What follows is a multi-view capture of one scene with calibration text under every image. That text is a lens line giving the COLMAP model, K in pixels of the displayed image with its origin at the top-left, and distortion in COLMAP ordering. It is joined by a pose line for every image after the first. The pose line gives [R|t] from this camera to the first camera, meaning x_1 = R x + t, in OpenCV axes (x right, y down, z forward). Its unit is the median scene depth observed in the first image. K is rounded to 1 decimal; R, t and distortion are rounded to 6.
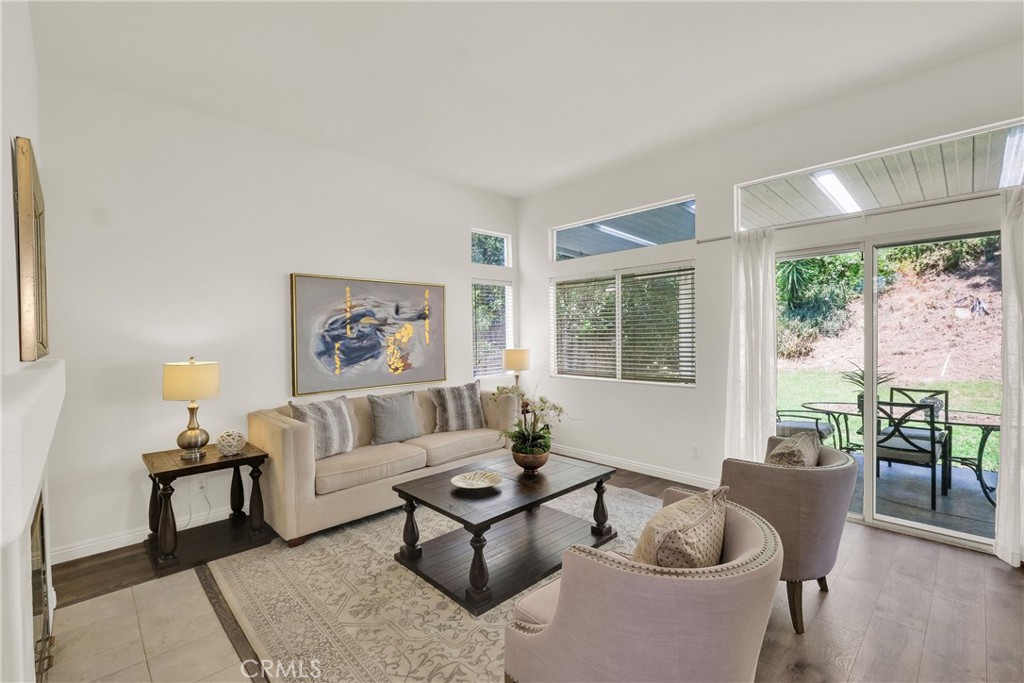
lens RADIAL K [[448.2, 0, 510.3], [0, 448.2, 342.4], [0, 0, 1]] dist [0.000181, -0.000271]
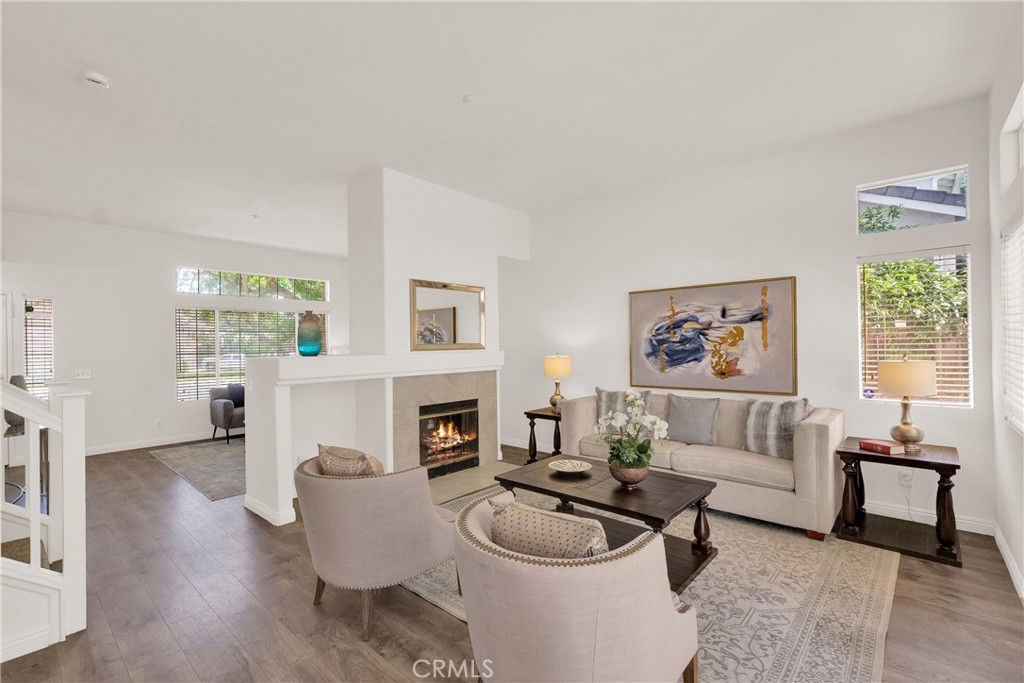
lens RADIAL K [[448.2, 0, 510.3], [0, 448.2, 342.4], [0, 0, 1]] dist [0.000181, -0.000271]
pose [[0.082555, 0.011013, -0.996526, 0.679113], [-0.002536, 0.999938, 0.010841, -0.018125], [0.996583, 0.001633, 0.082578, 0.469590]]
